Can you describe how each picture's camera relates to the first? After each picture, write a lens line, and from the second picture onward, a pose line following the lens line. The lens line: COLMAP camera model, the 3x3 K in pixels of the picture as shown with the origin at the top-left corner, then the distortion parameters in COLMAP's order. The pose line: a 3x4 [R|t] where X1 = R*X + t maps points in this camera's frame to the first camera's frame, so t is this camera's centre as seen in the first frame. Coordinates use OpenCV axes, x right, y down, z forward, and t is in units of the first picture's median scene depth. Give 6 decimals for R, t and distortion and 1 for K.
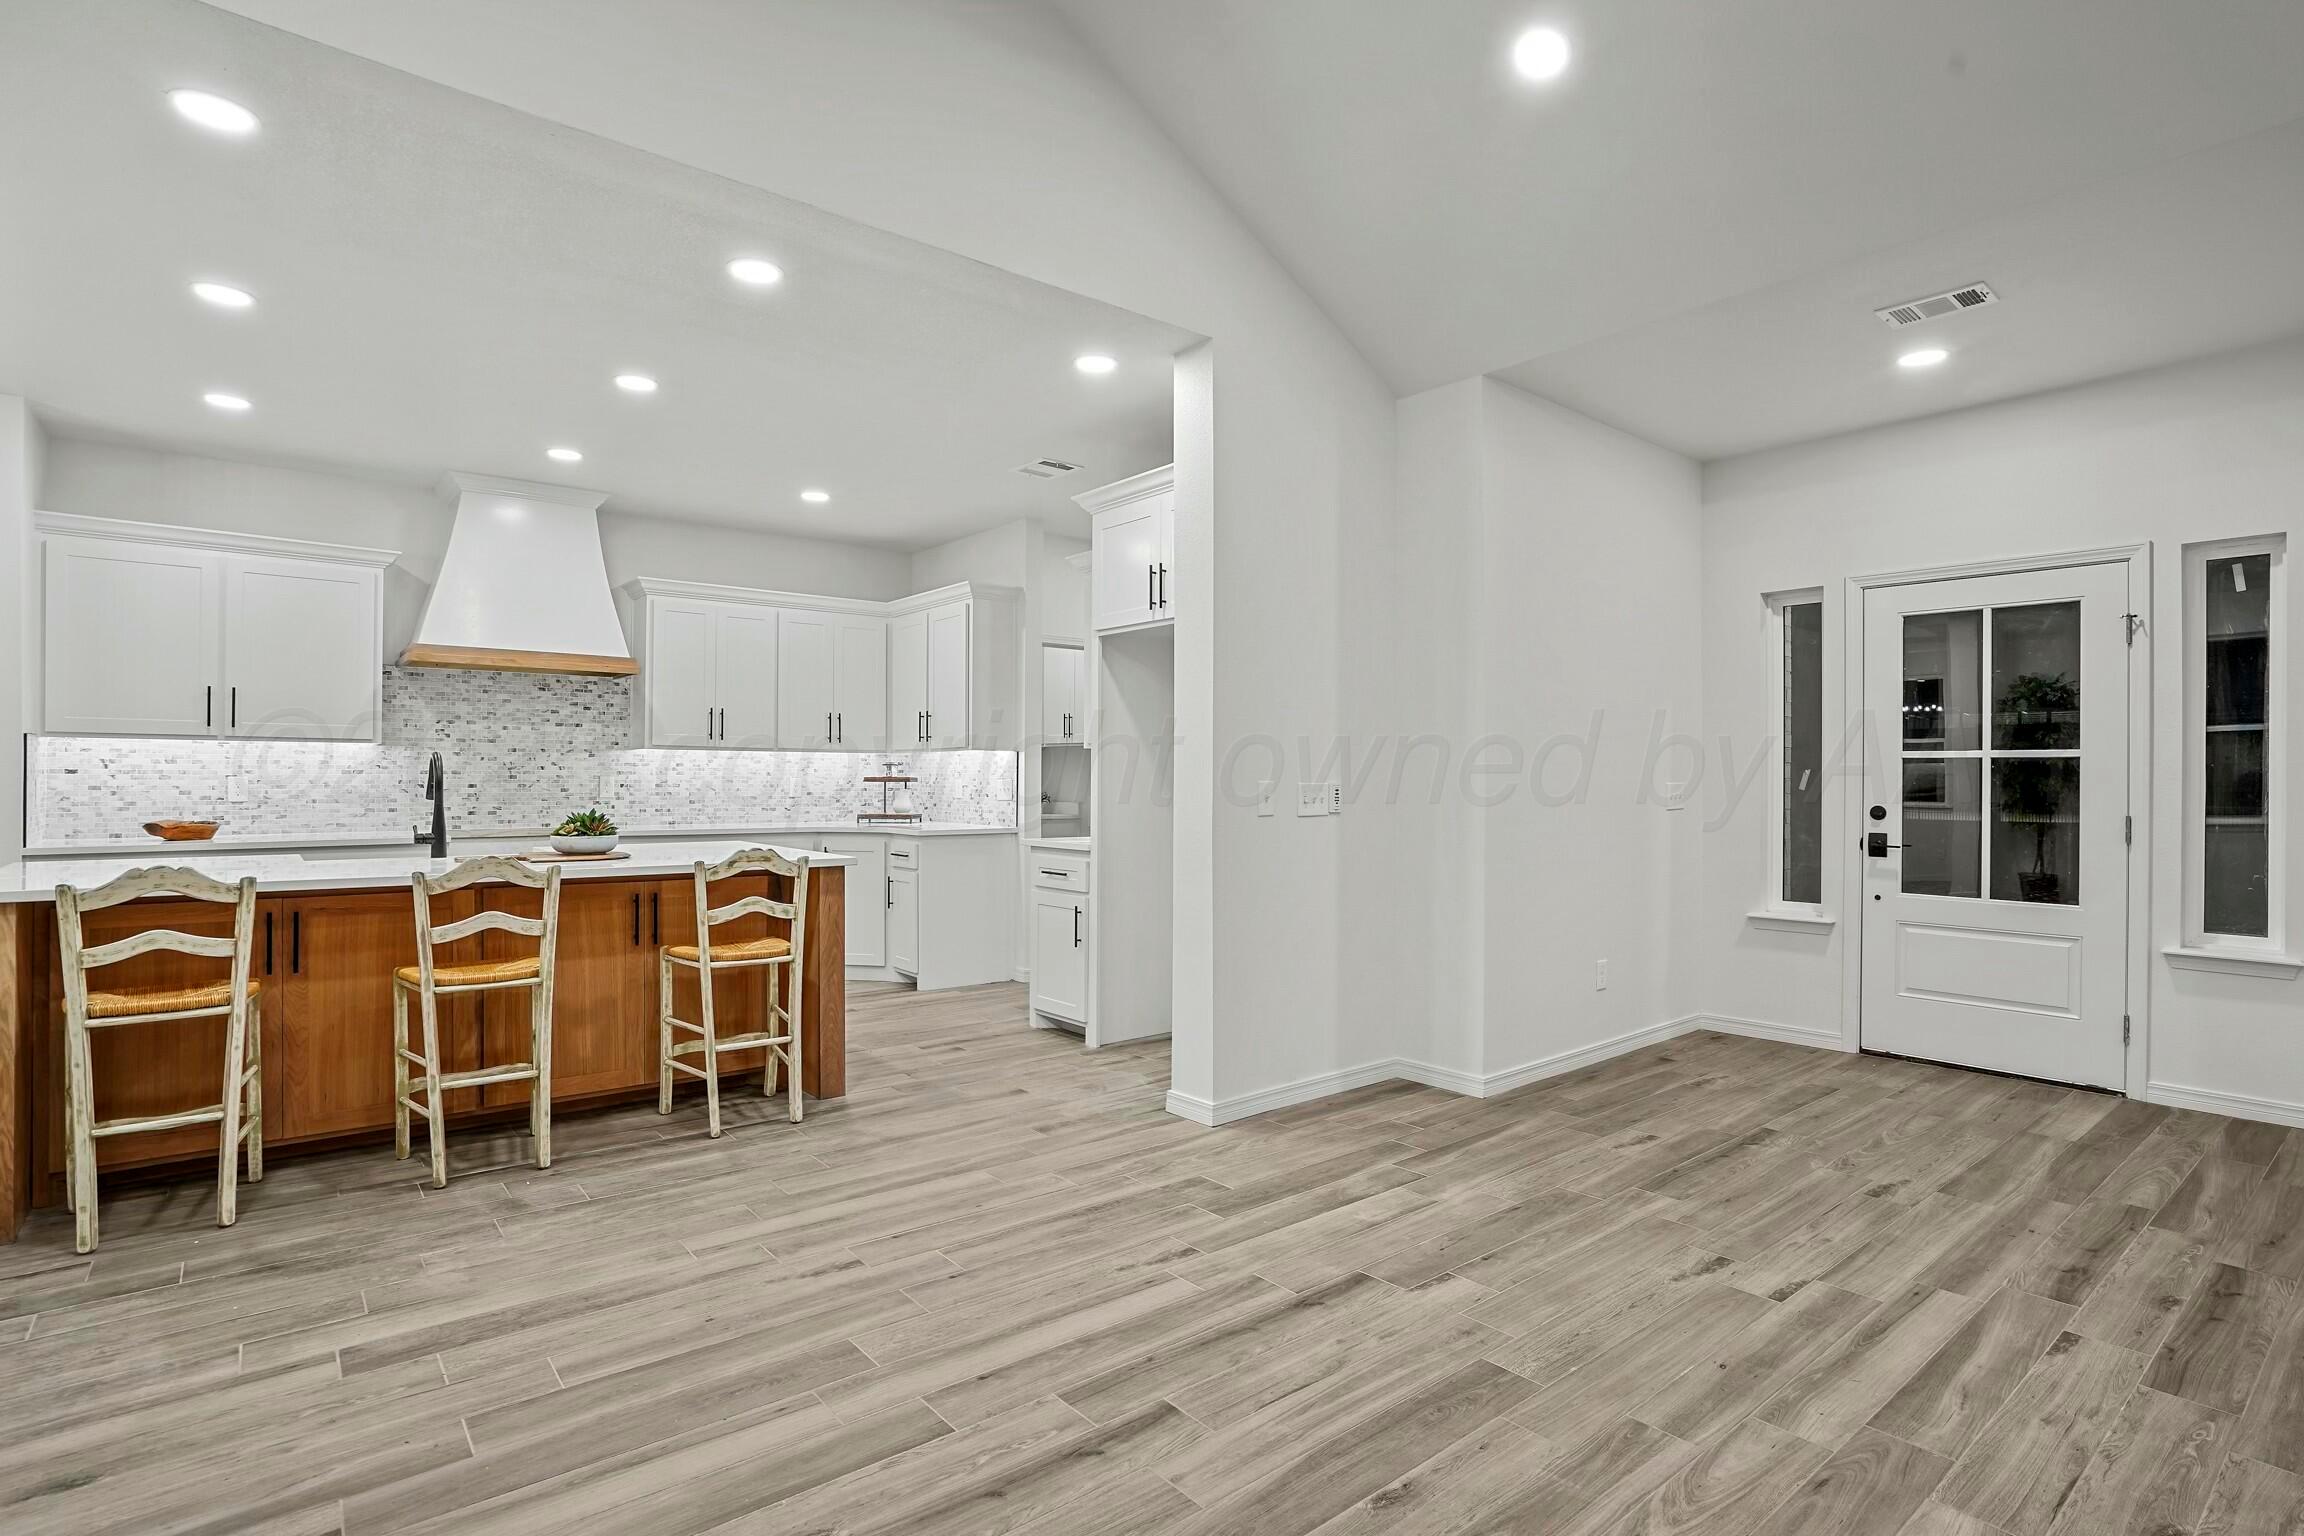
lens RADIAL K [[1123.3, 0, 1152.0], [0, 1123.3, 768.0], [0, 0, 1]] dist [-0.049168, -0.000028]
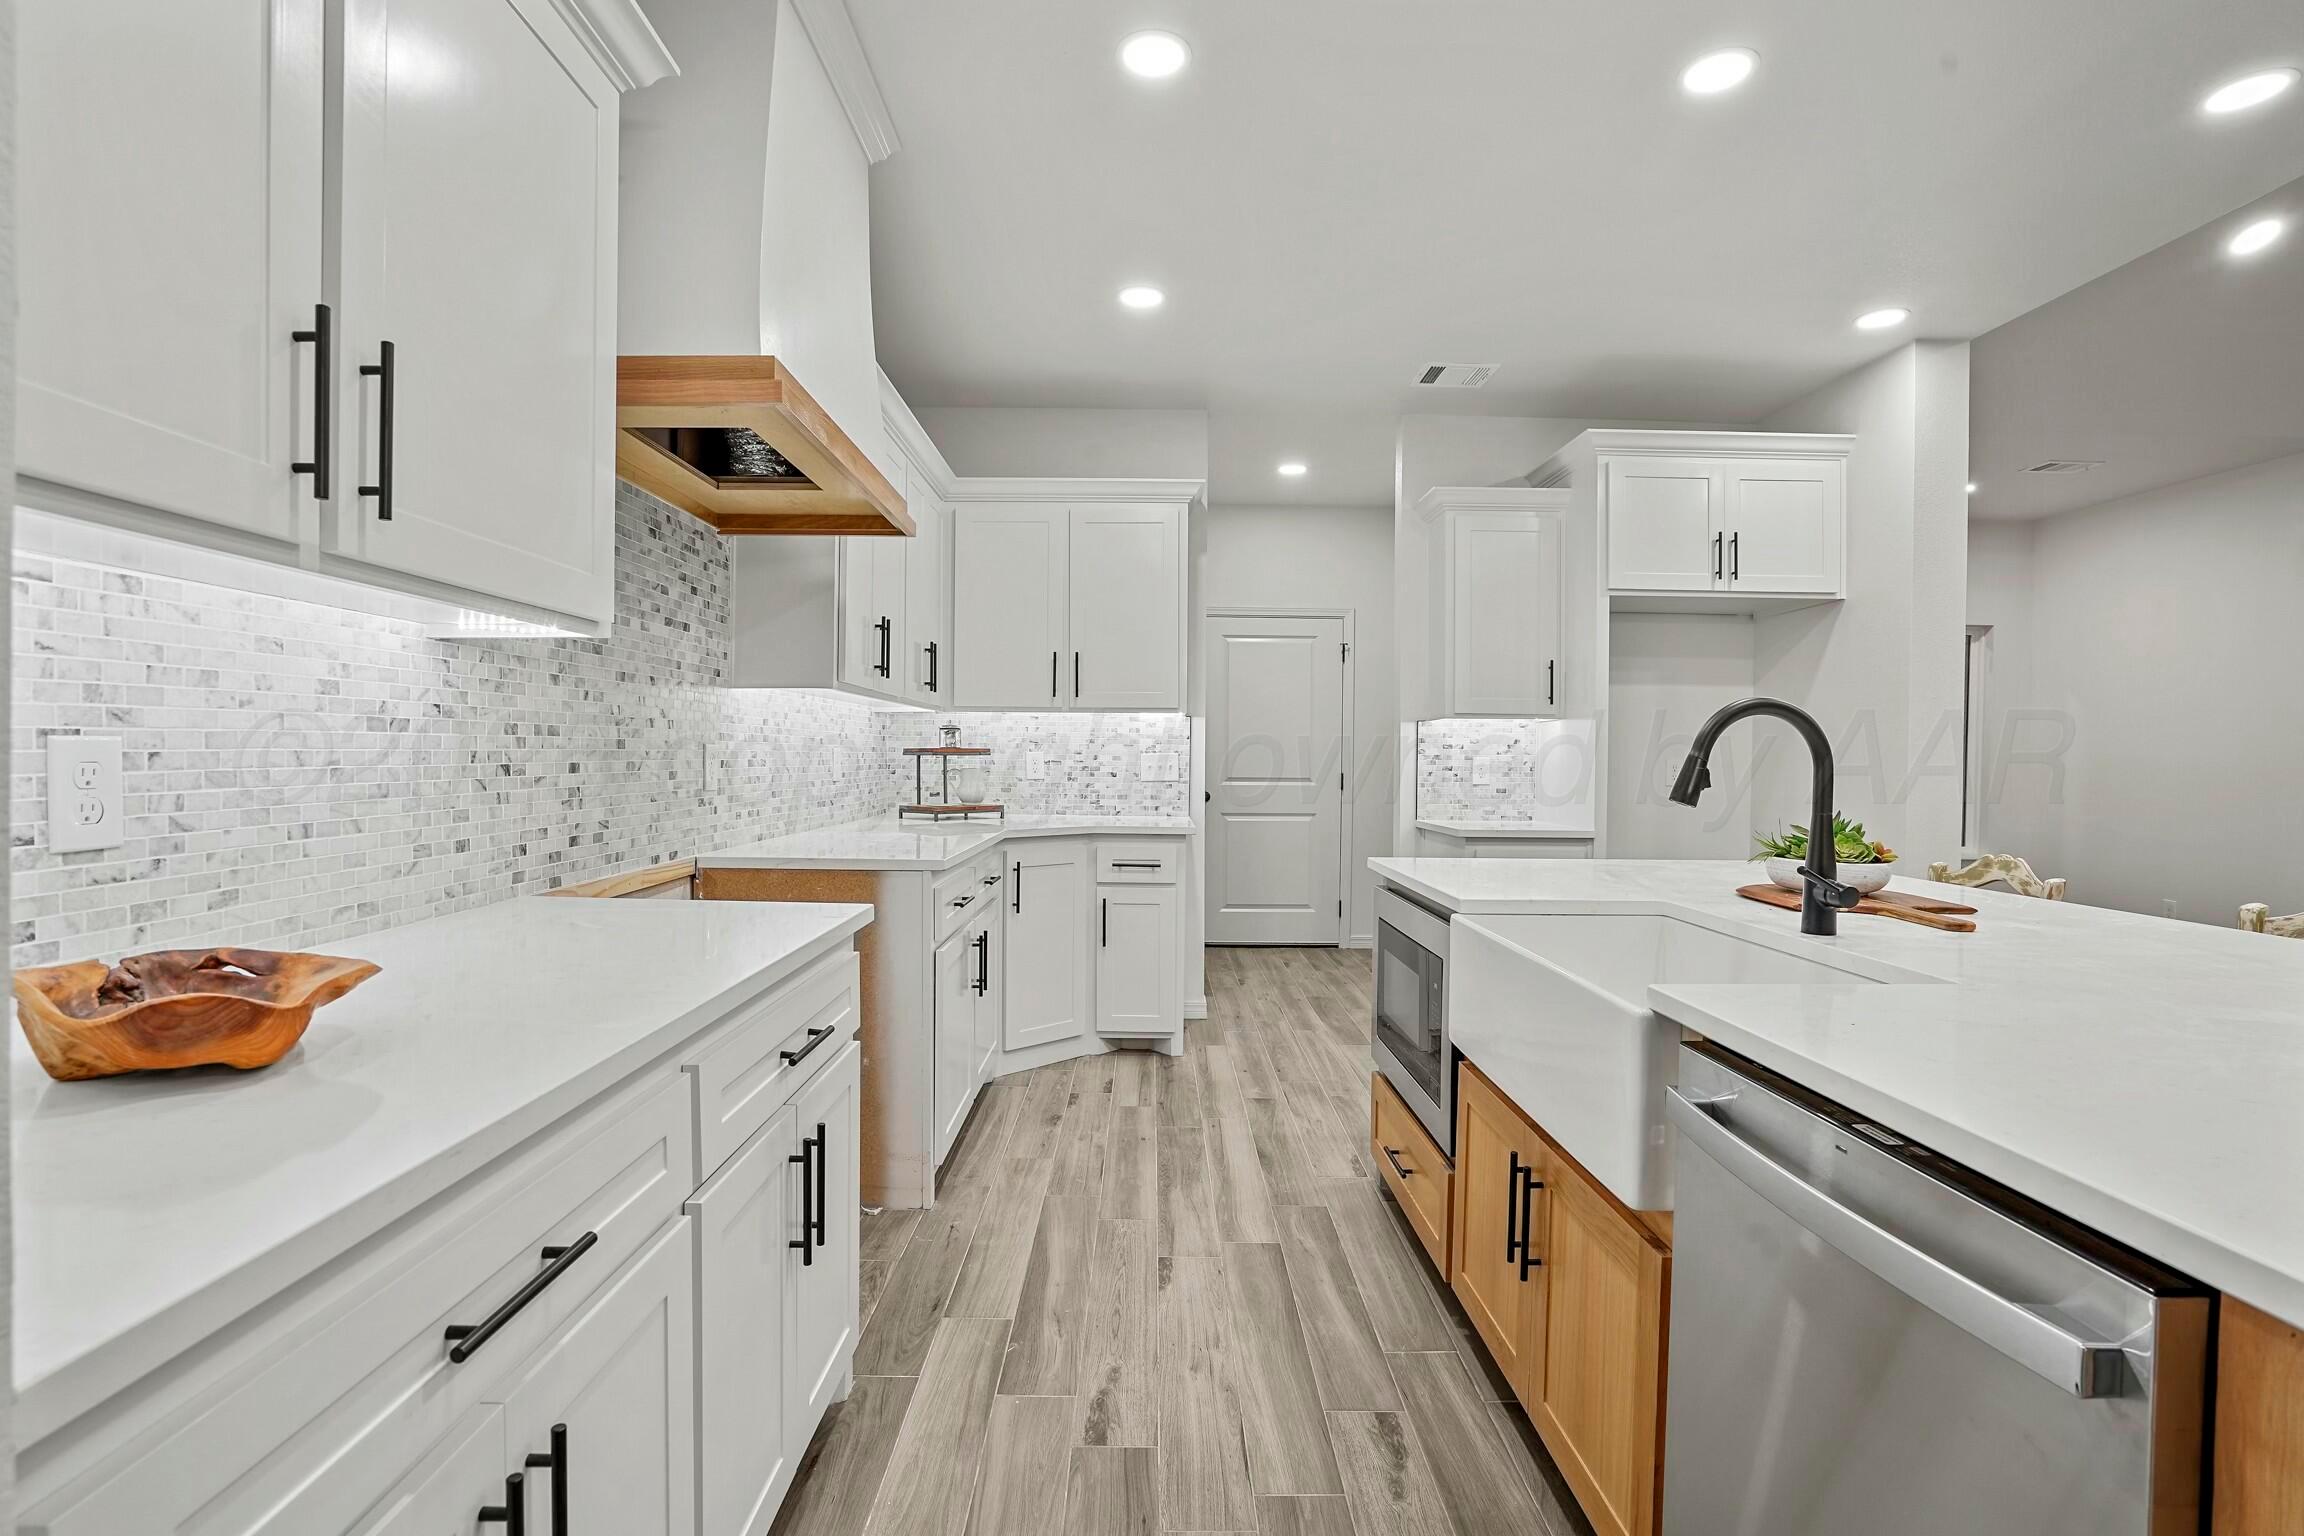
lens RADIAL K [[1072.6, 0, 1155.4], [0, 1072.6, 773.3], [0, 0, 1]] dist [-0.069789, 0.036531]
pose [[0.625113, -0.010814, 0.780459, -0.855348], [-0.014360, 0.999575, 0.025351, 0.006944], [-0.780402, -0.027055, 0.624693, 0.688686]]
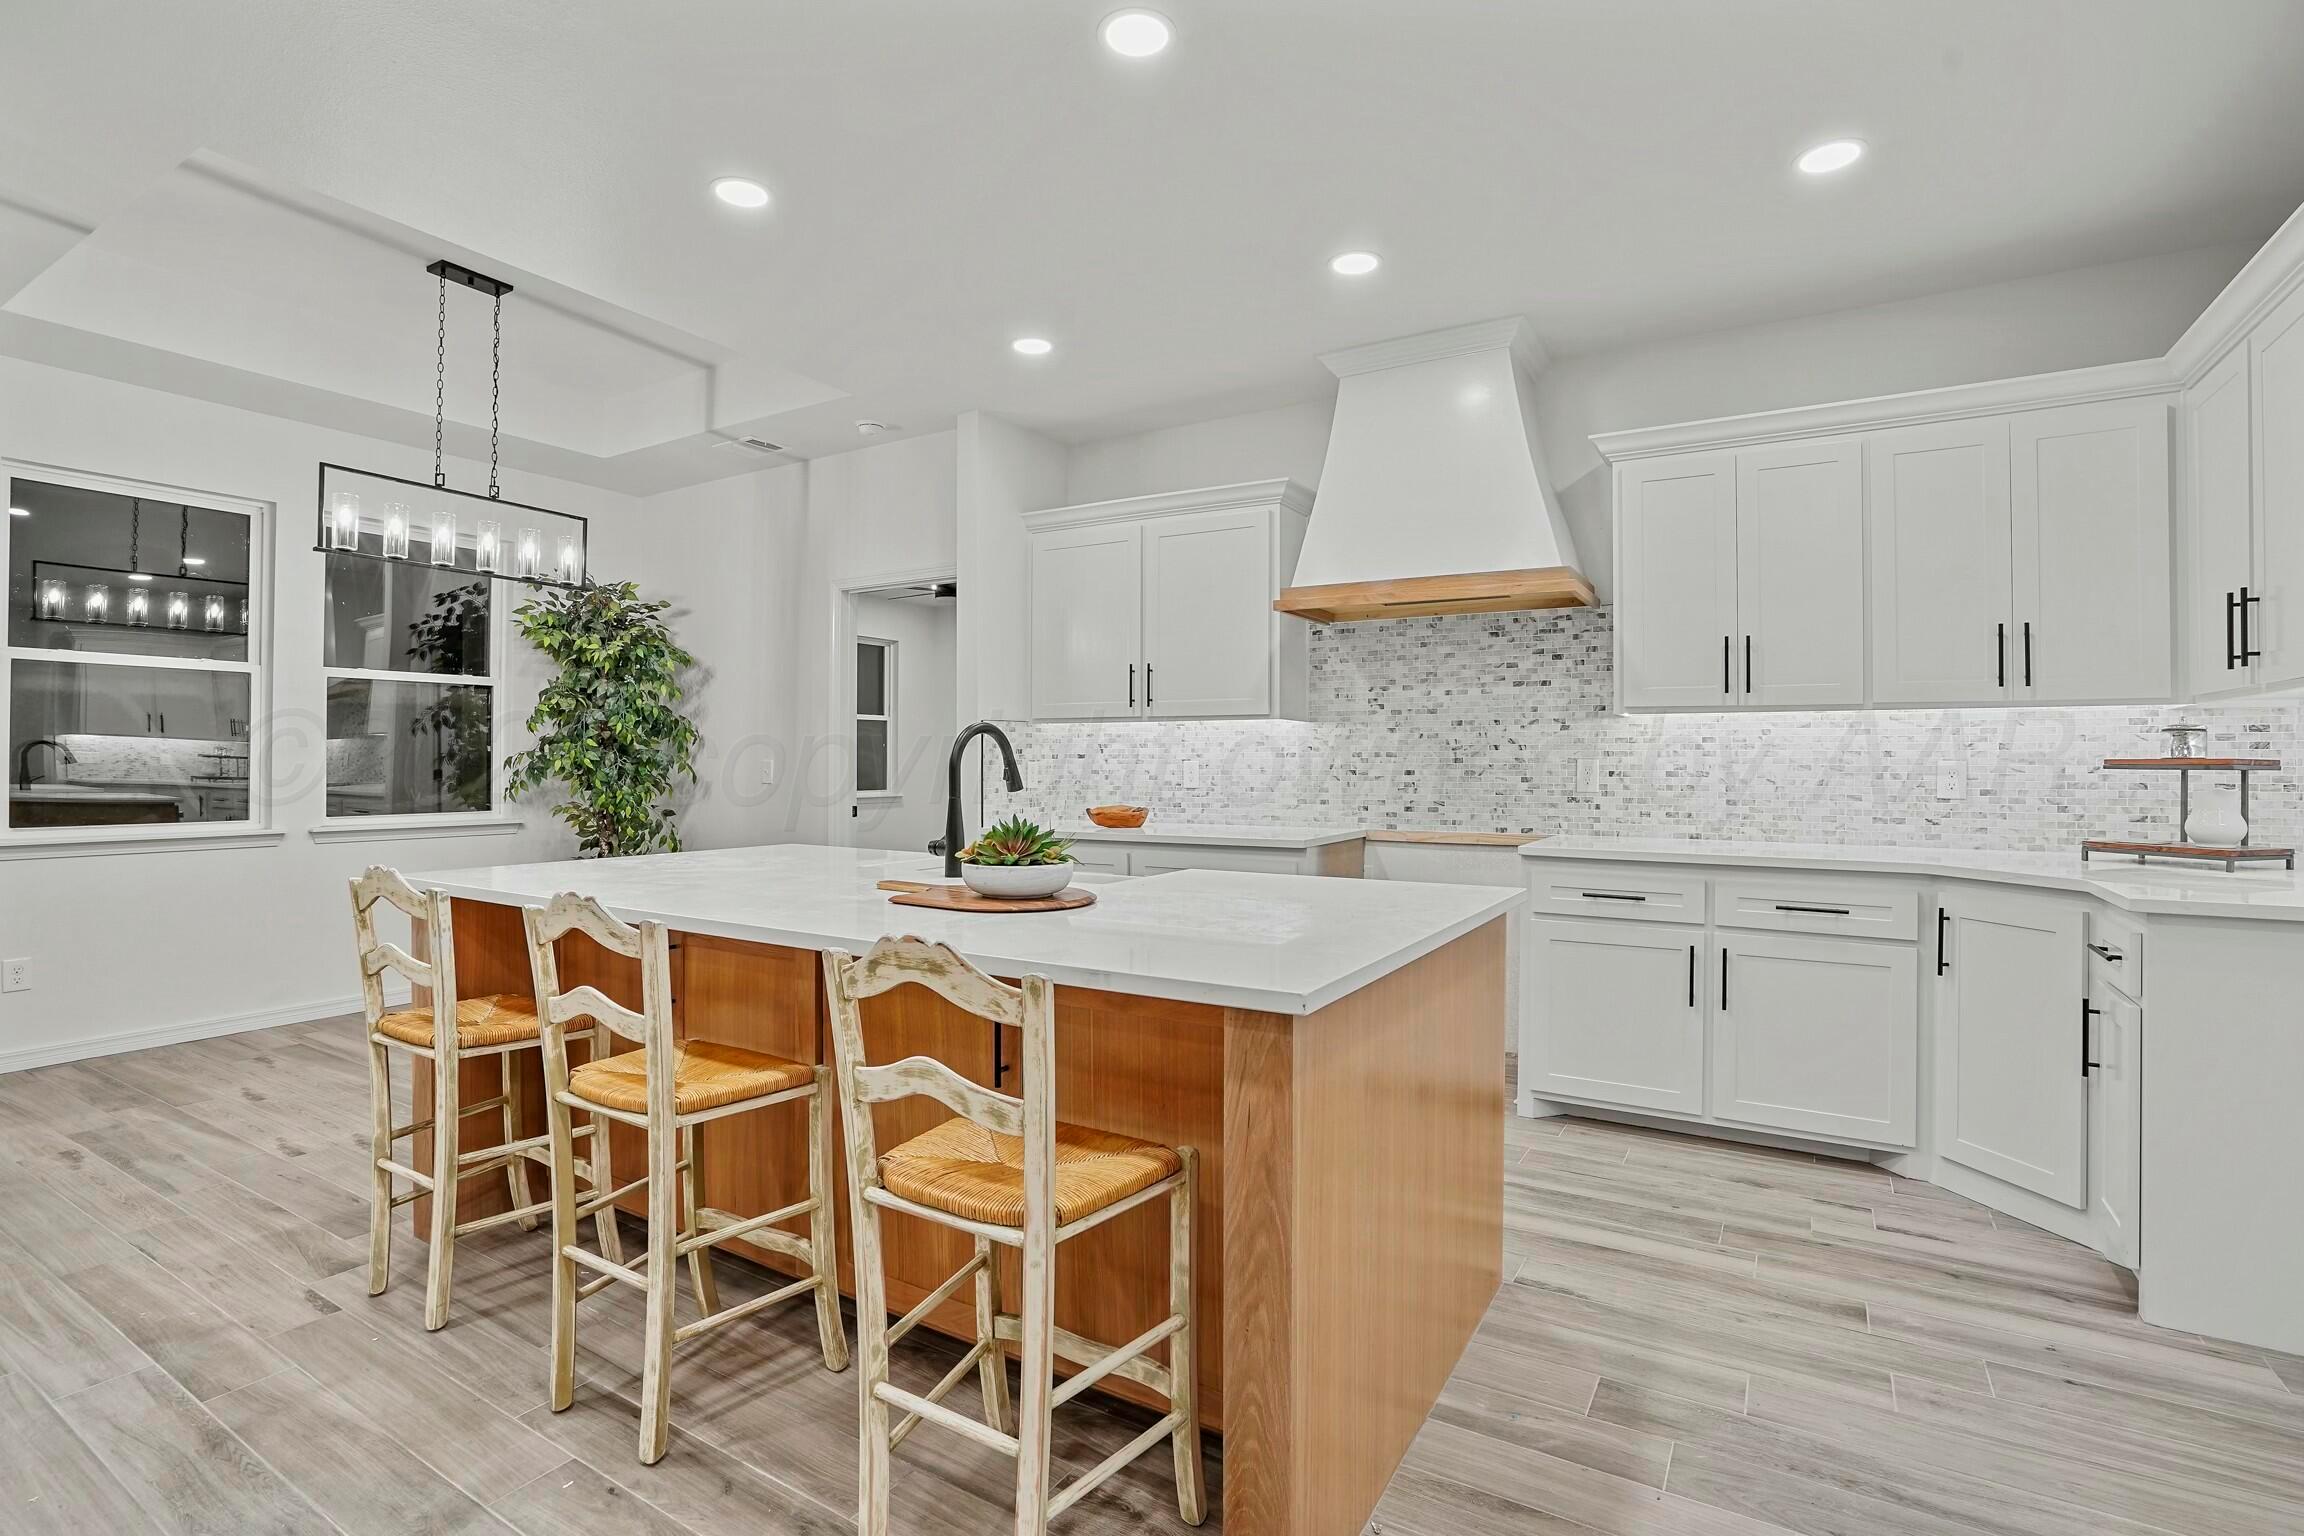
lens RADIAL K [[1084.1, 0, 1148.2], [0, 1084.1, 758.4], [0, 0, 1]] dist [-0.061714, 0.021783]
pose [[0.330655, -0.005877, -0.943733, 0.017262], [0.007033, 0.999968, -0.003763, 0.008887], [0.943726, -0.005394, 0.330686, 0.649191]]
